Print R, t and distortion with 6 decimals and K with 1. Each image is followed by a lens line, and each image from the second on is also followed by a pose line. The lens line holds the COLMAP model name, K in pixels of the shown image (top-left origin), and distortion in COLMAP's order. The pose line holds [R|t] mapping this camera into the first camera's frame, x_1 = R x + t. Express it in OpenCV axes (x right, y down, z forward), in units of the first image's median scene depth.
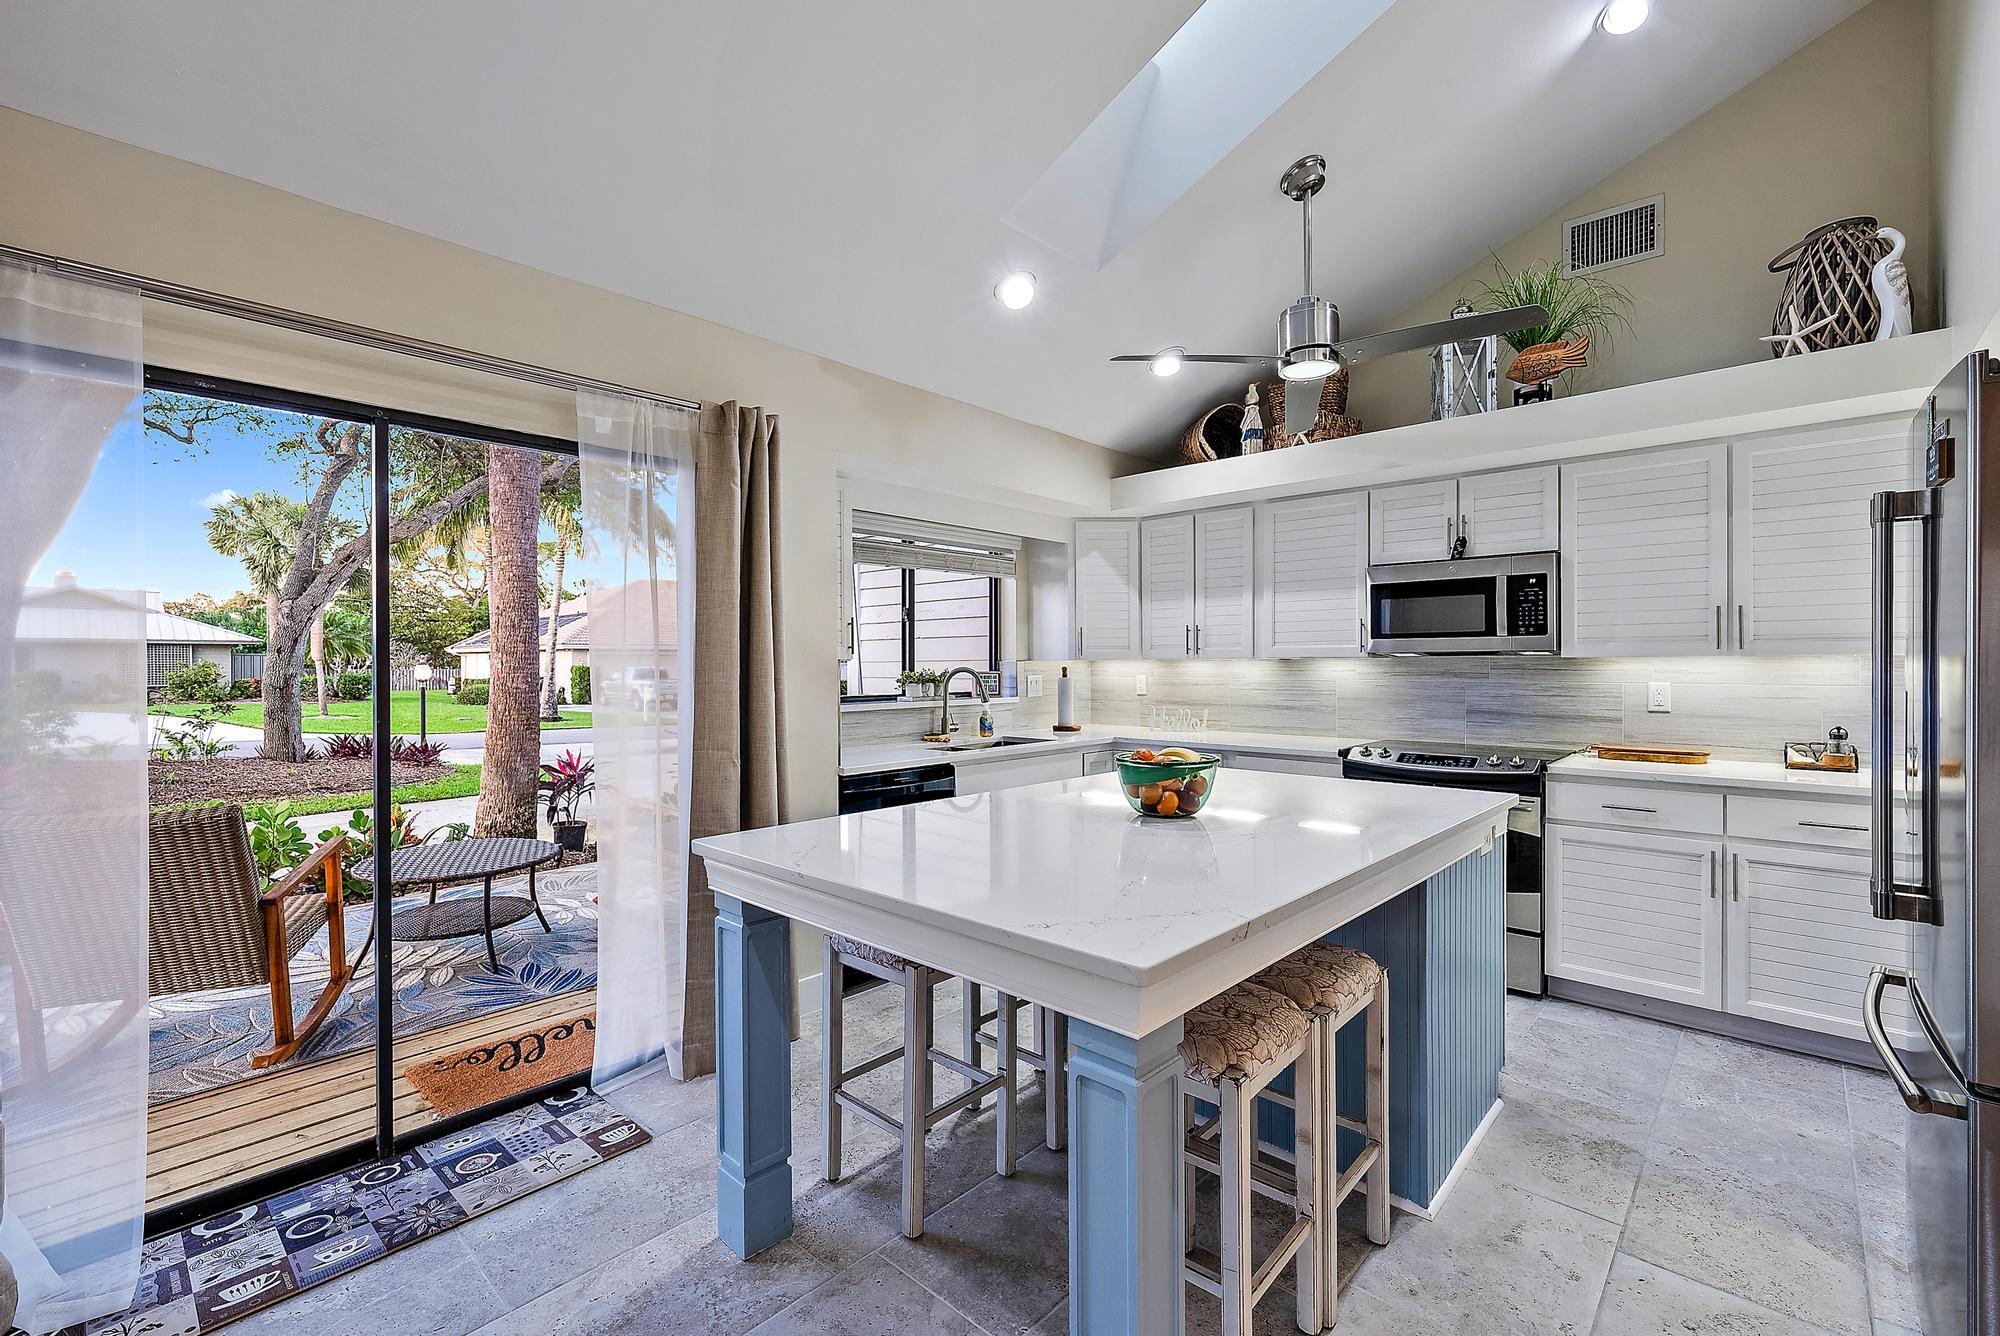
lens RADIAL K [[840.3, 0, 1002.8], [0, 840.3, 661.9], [0, 0, 1]] dist [0.001389, -0.000029]
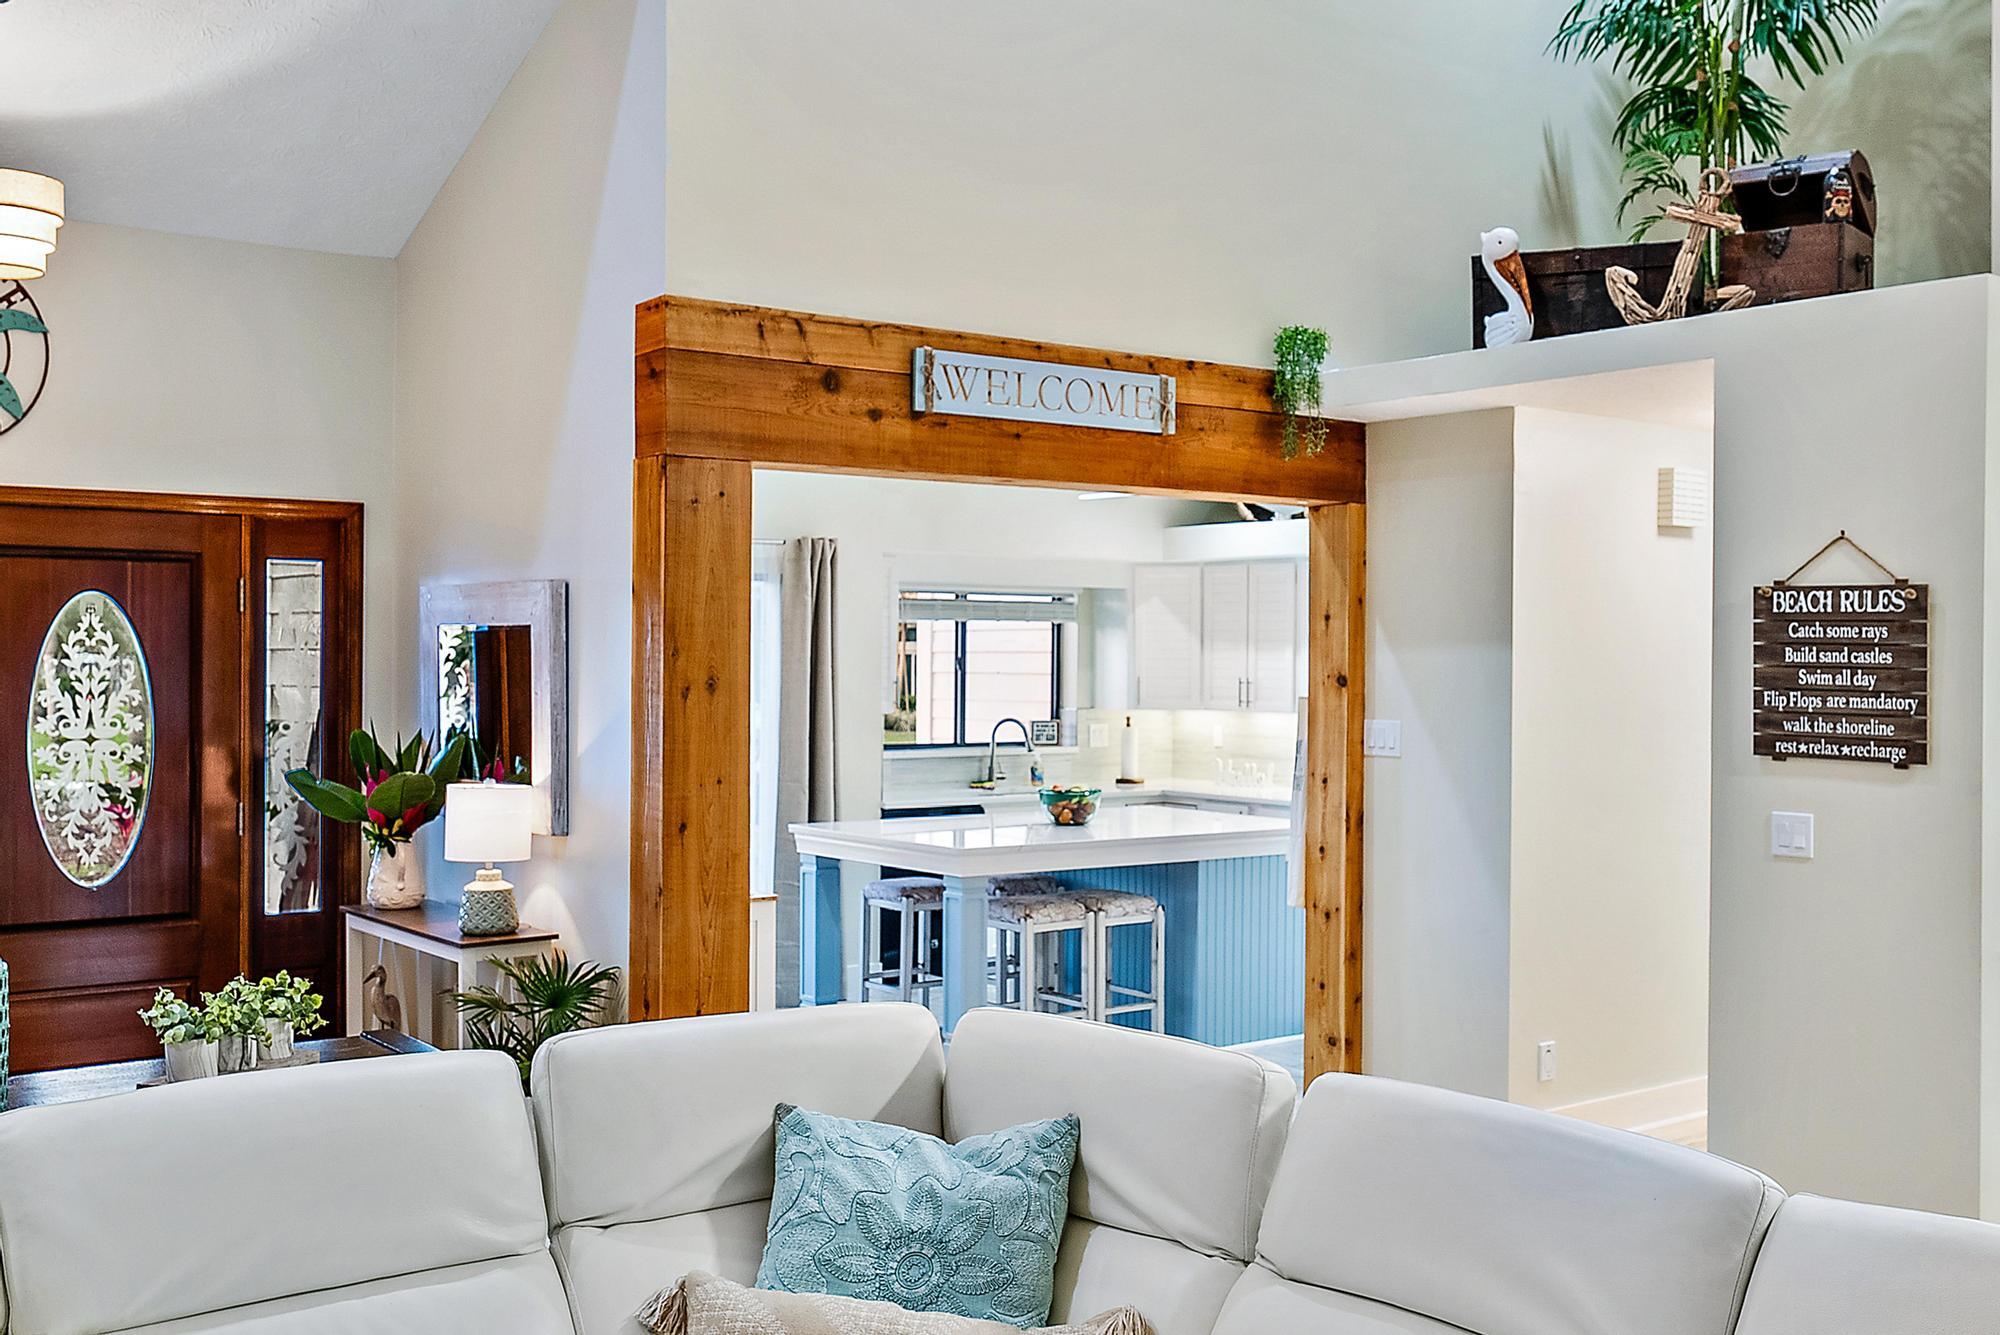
lens RADIAL K [[1974.1, 0, 1002.7], [0, 1974.1, 648.3], [0, 0, 1]] dist [0.006118, 0.000000]
pose [[0.984435, 0.010579, -0.175430, 0.481892], [-0.010923, 0.999940, -0.000999, -0.099266], [0.175409, 0.002899, 0.984491, -1.811396]]
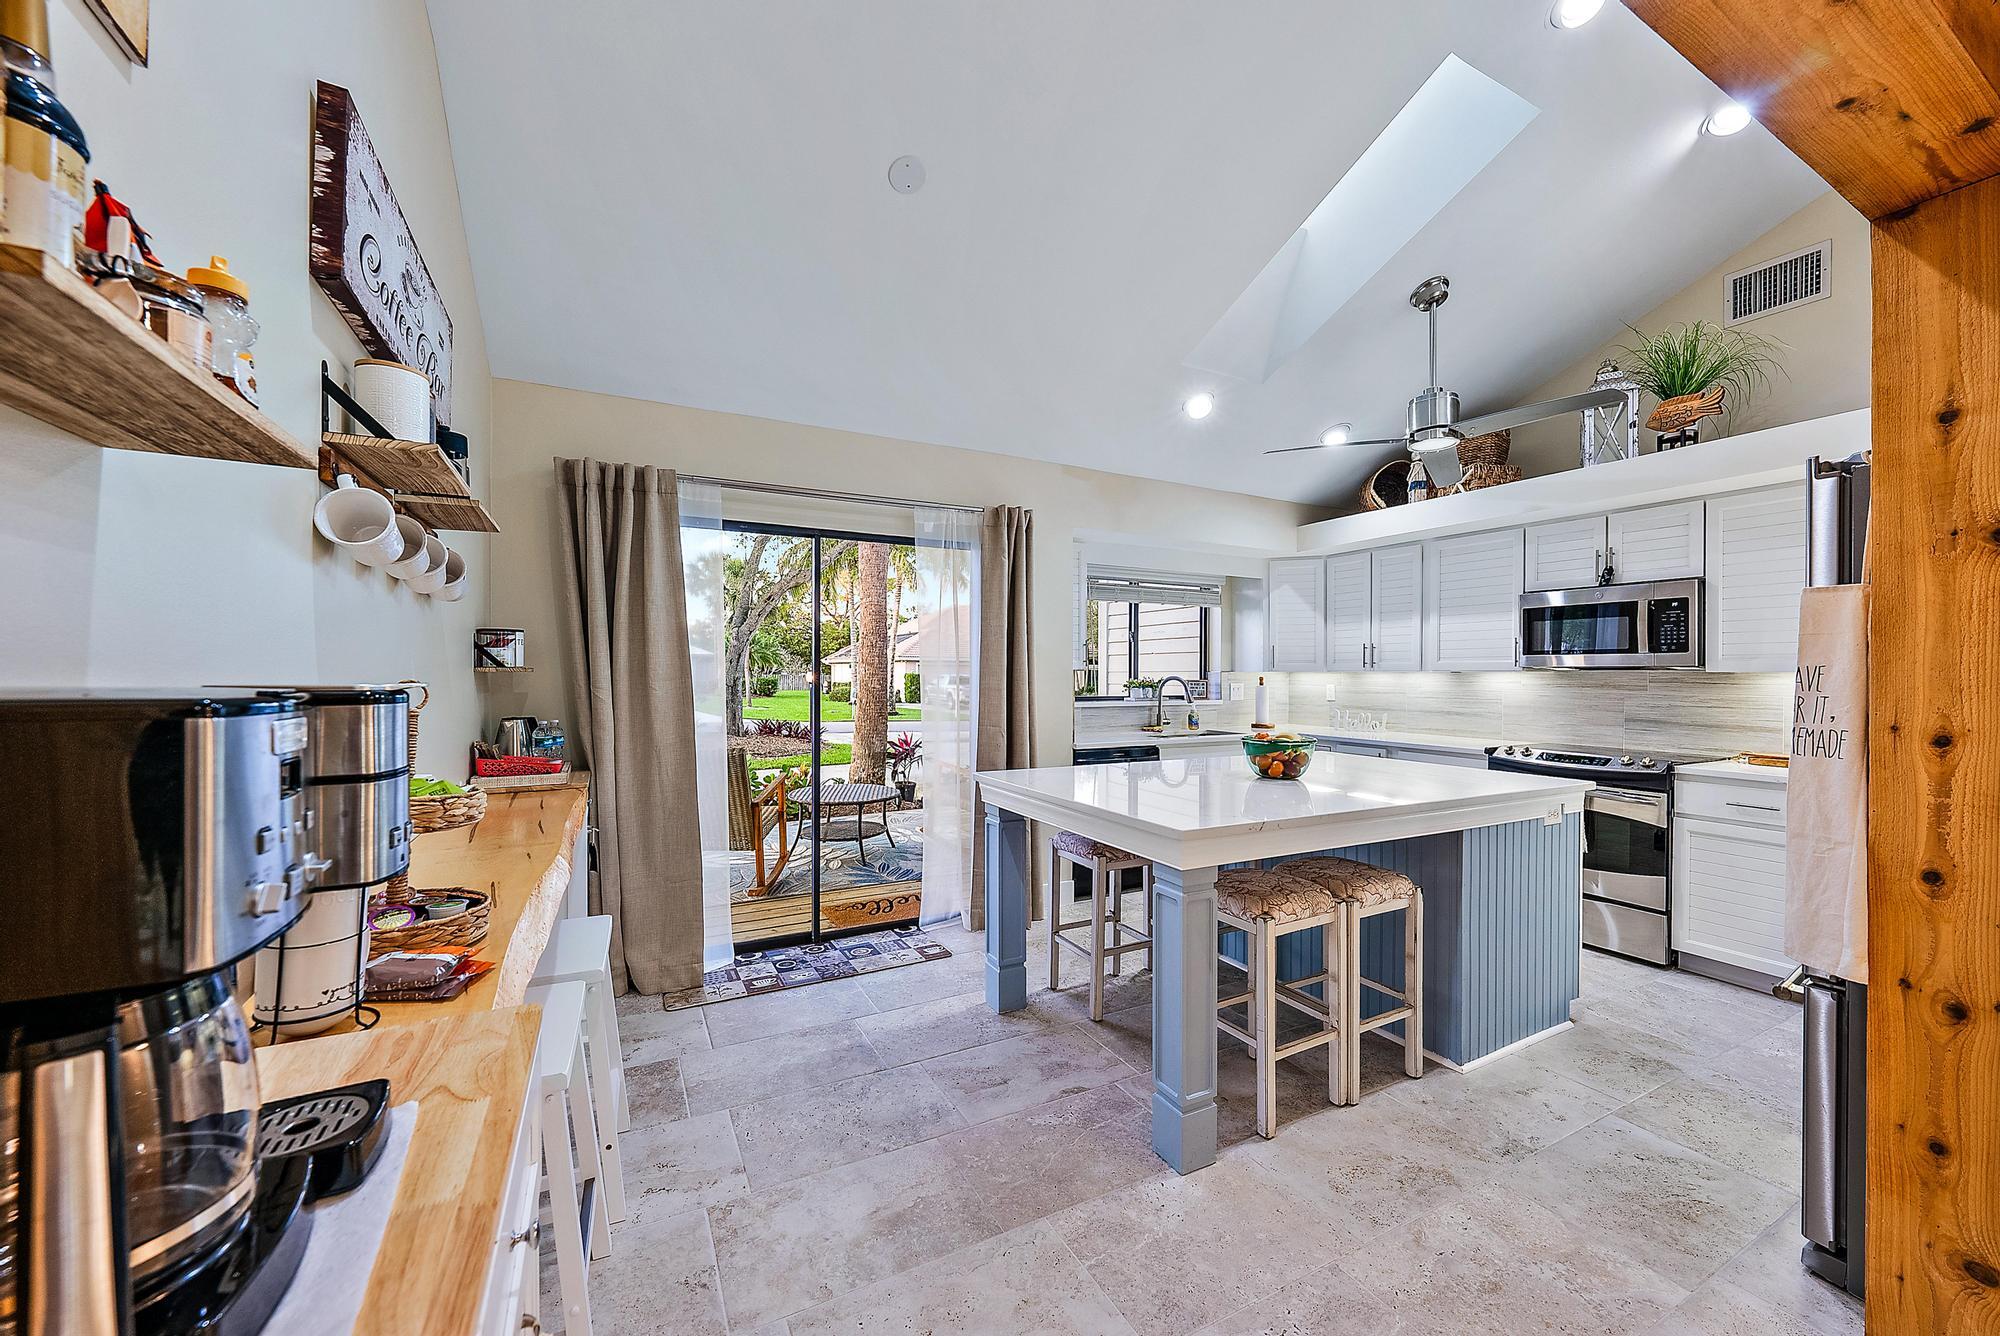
lens RADIAL K [[732.7, 0, 1002.0], [0, 732.7, 670.2], [0, 0, 1]] dist [-0.002417, -0.000353]
pose [[0.941974, 0.007054, -0.335613, 0.112451], [-0.007991, 0.999967, -0.001411, 0.000946], [0.335592, 0.004011, 0.941999, -0.237380]]
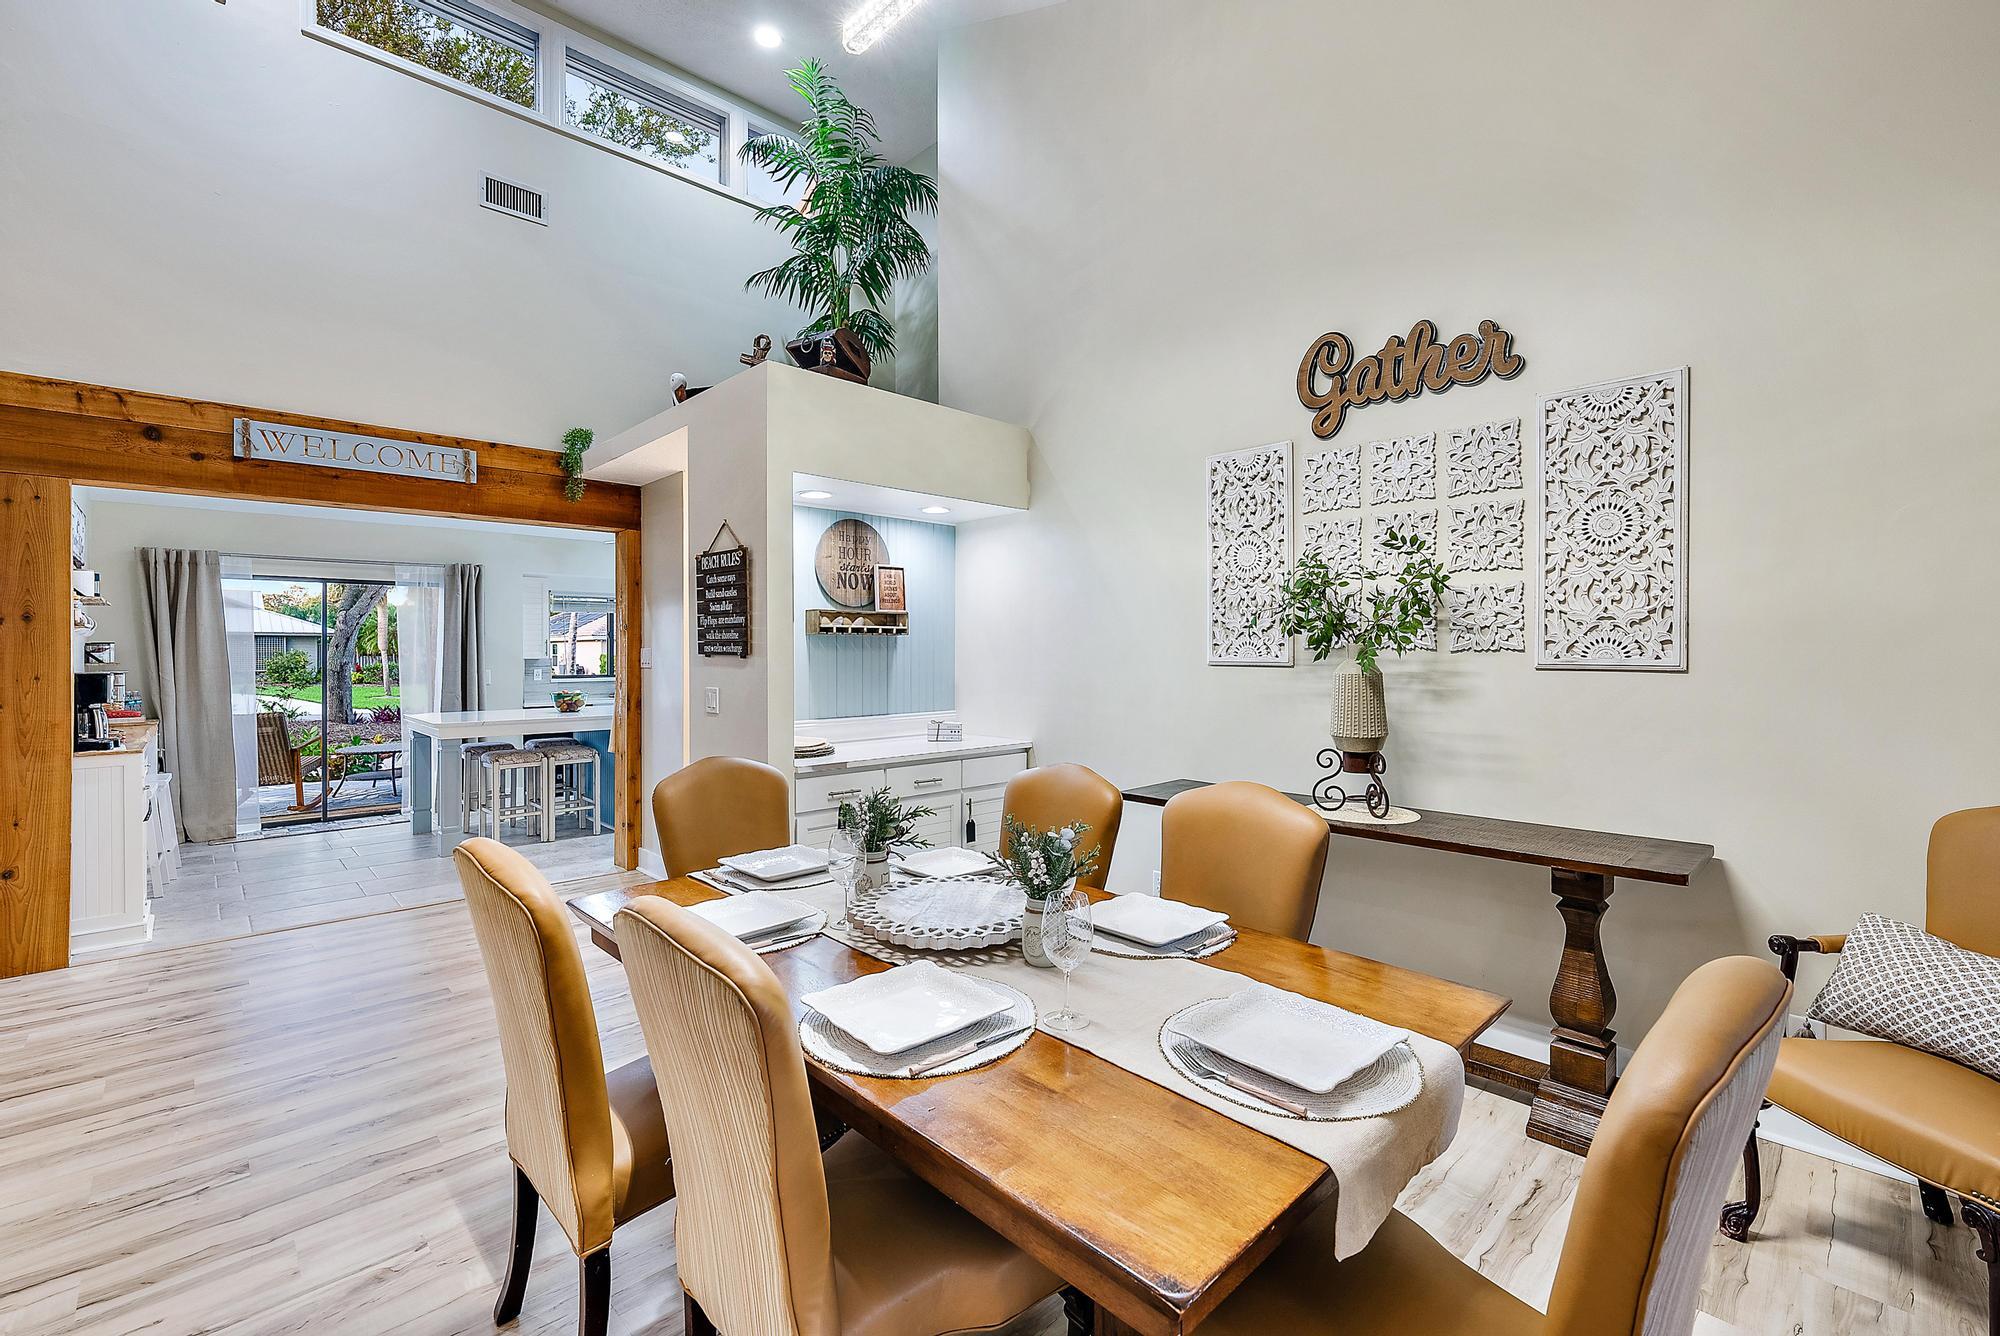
lens RADIAL K [[840.3, 0, 994.7], [0, 840.3, 642.5], [0, 0, 1]] dist [0.001389, -0.000029]
pose [[0.997629, 0.000602, -0.068826, 1.281762], [-0.001235, 0.999957, -0.009157, -0.027778], [0.068817, 0.009220, 0.997587, -1.268657]]
